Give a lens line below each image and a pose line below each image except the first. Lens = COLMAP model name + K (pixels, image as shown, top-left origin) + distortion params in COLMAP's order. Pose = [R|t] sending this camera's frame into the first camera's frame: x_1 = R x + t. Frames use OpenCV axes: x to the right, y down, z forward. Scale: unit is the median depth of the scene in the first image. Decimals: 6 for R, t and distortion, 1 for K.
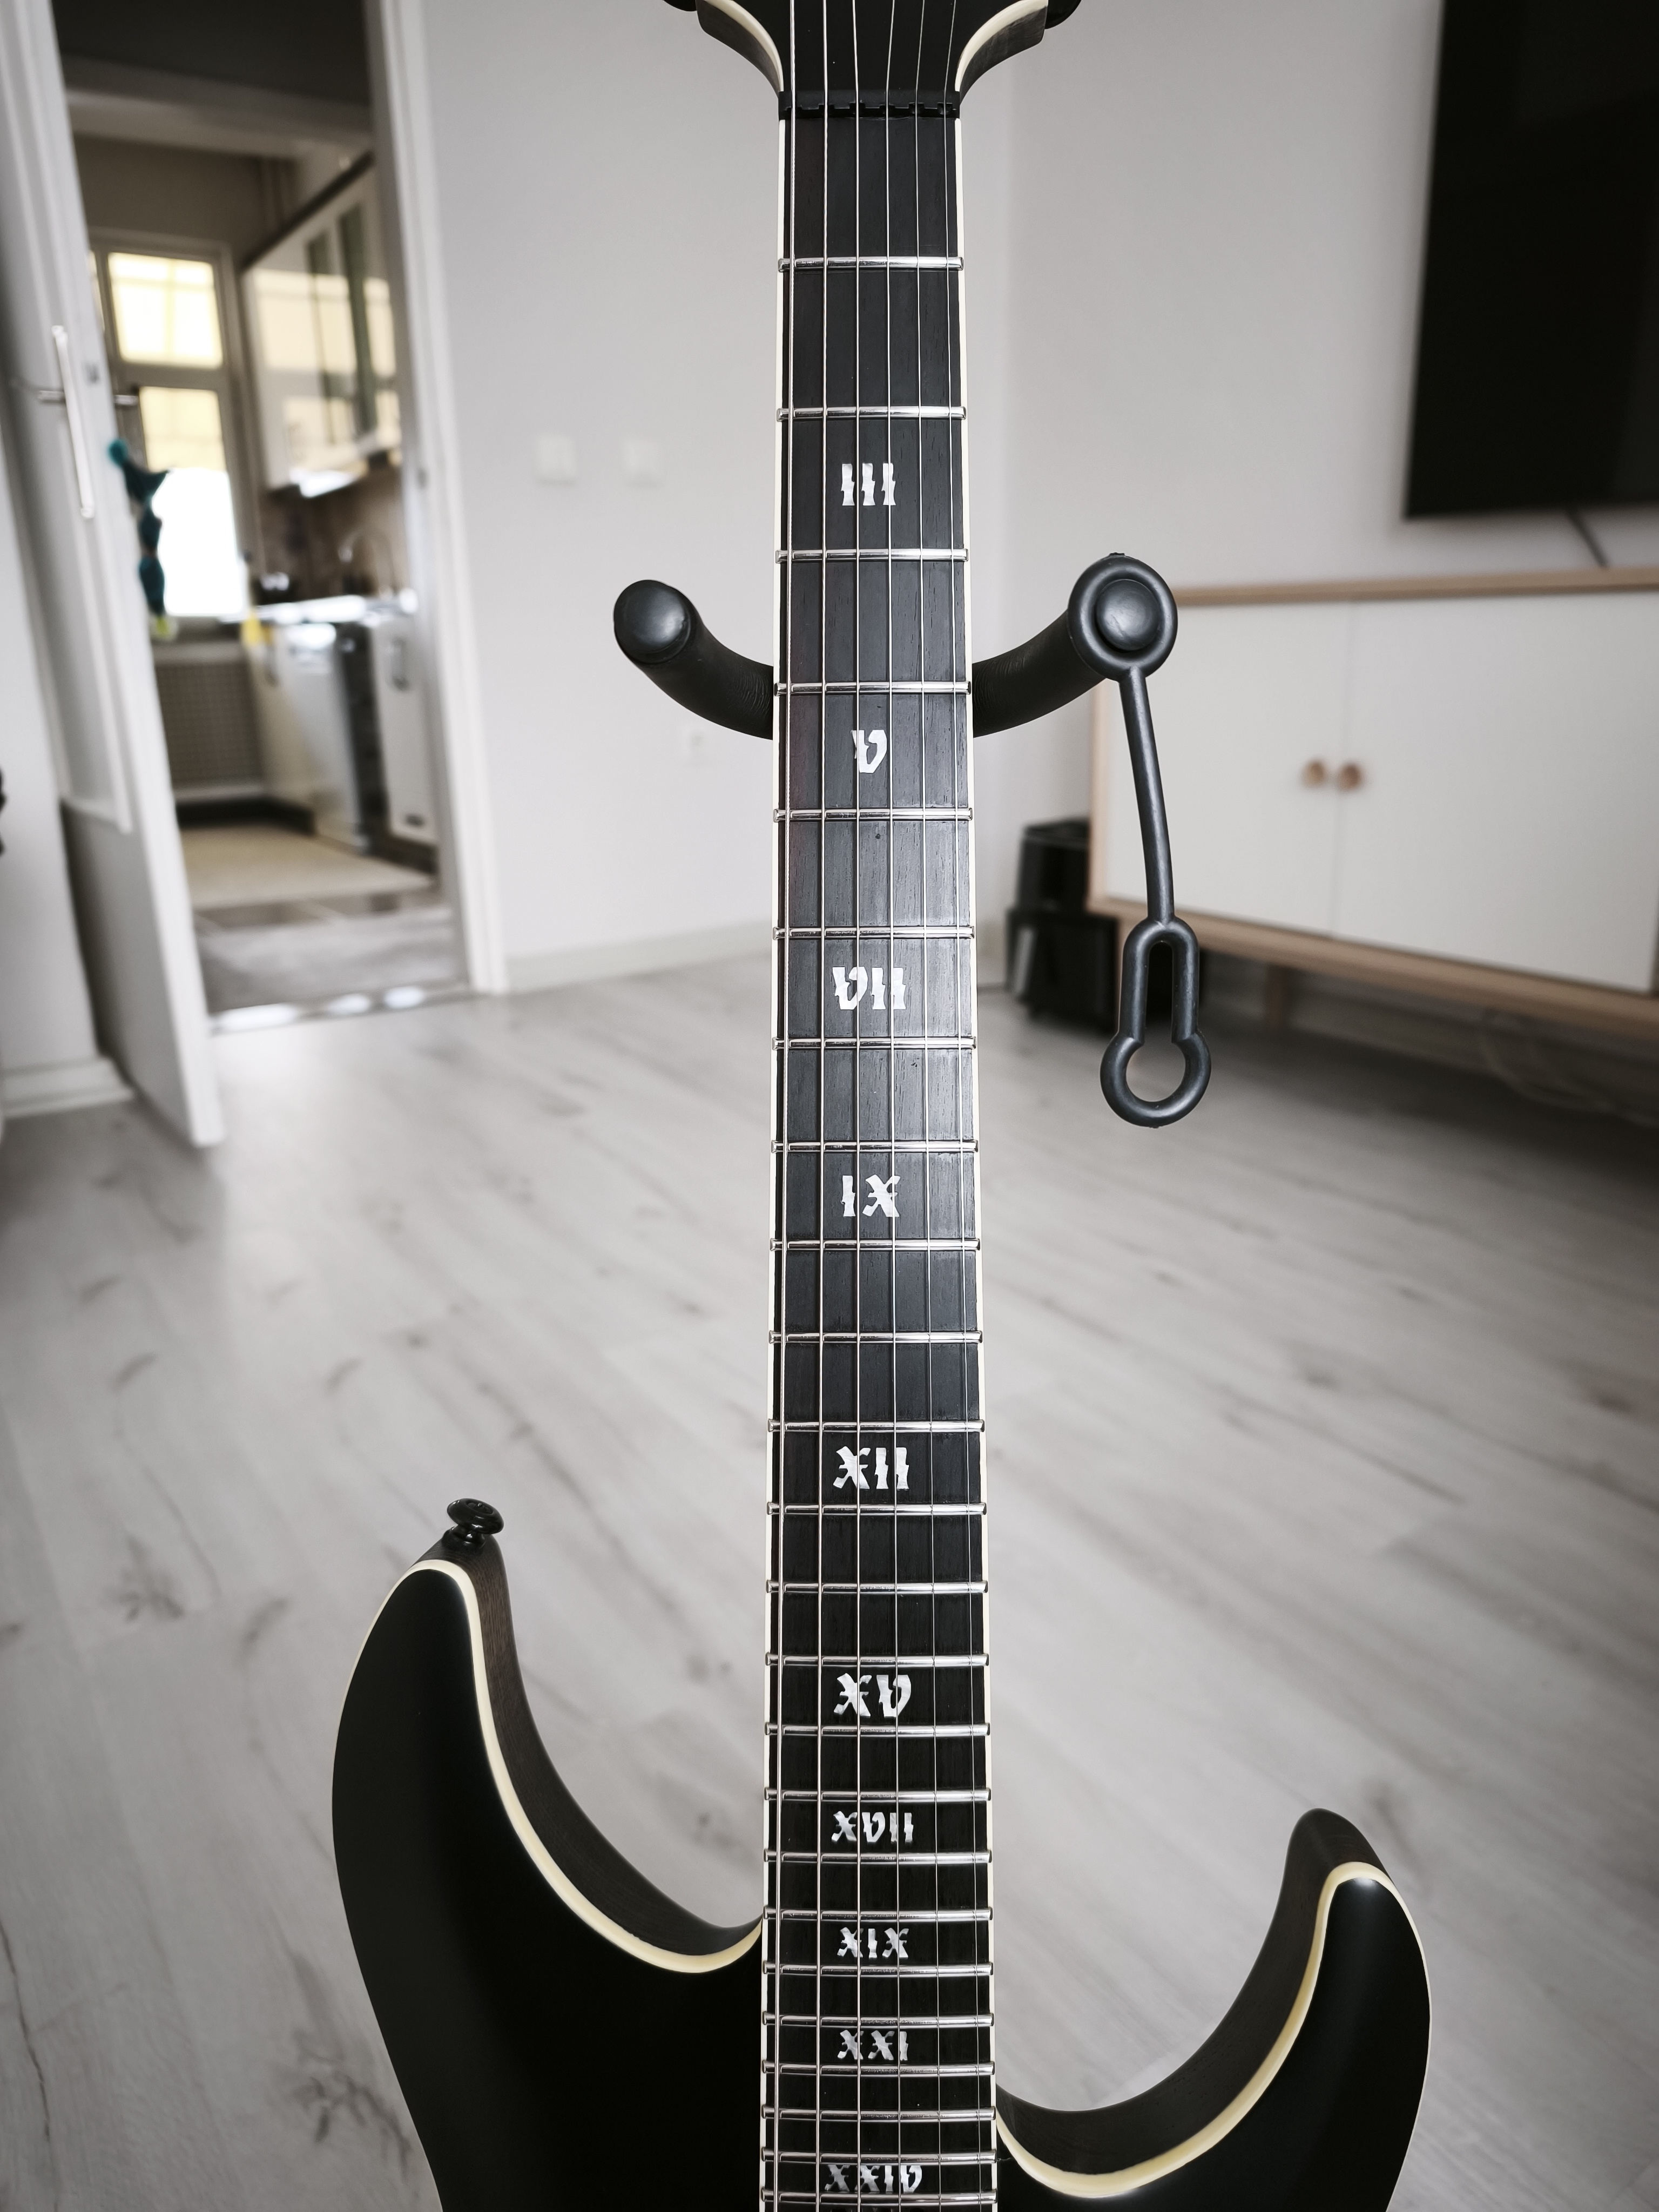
lens RADIAL K [[1586.7, 0, 871.5], [0, 1586.7, 1139.3], [0, 0, 1]] dist [-0.002103, -0.003066]
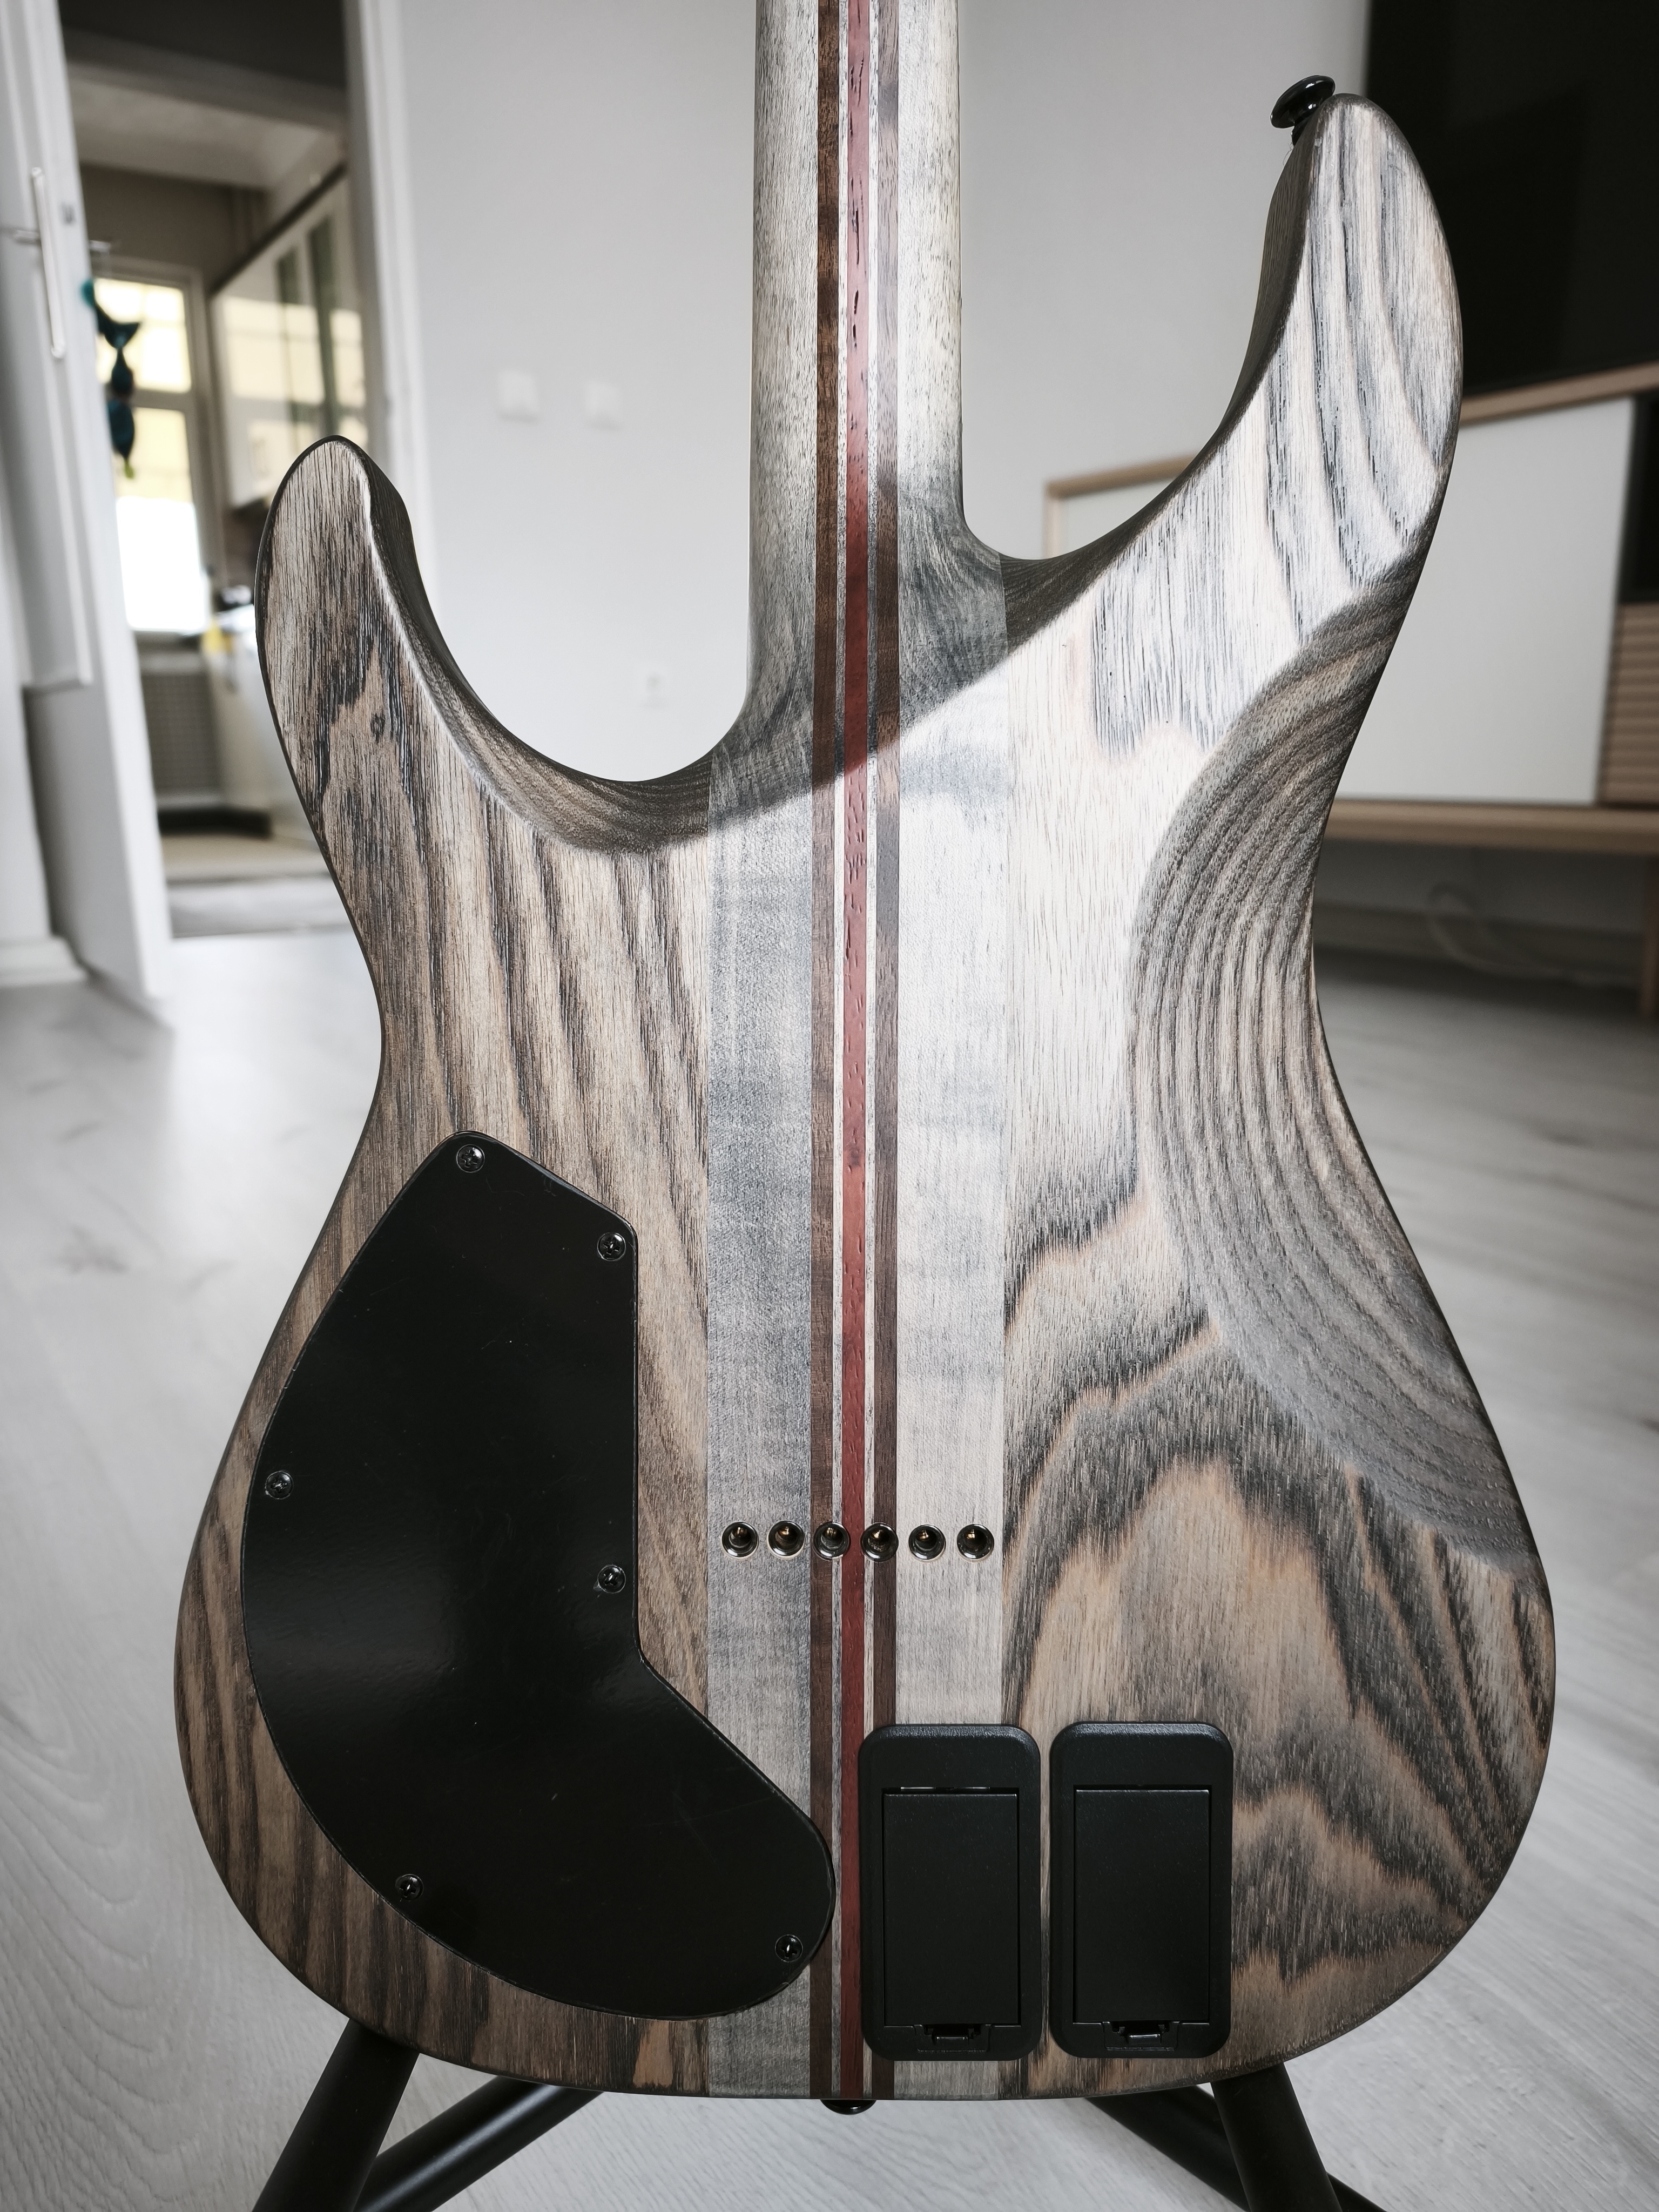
lens RADIAL K [[1595.3, 0, 829.5], [0, 1595.3, 1106.0], [0, 0, 1]] dist [0.003841, 0.000173]
pose [[0.999980, 0.004956, 0.004040, -0.002516], [-0.004706, 0.998207, -0.059669, 0.202811], [-0.004329, 0.059649, 0.998210, 0.003233]]
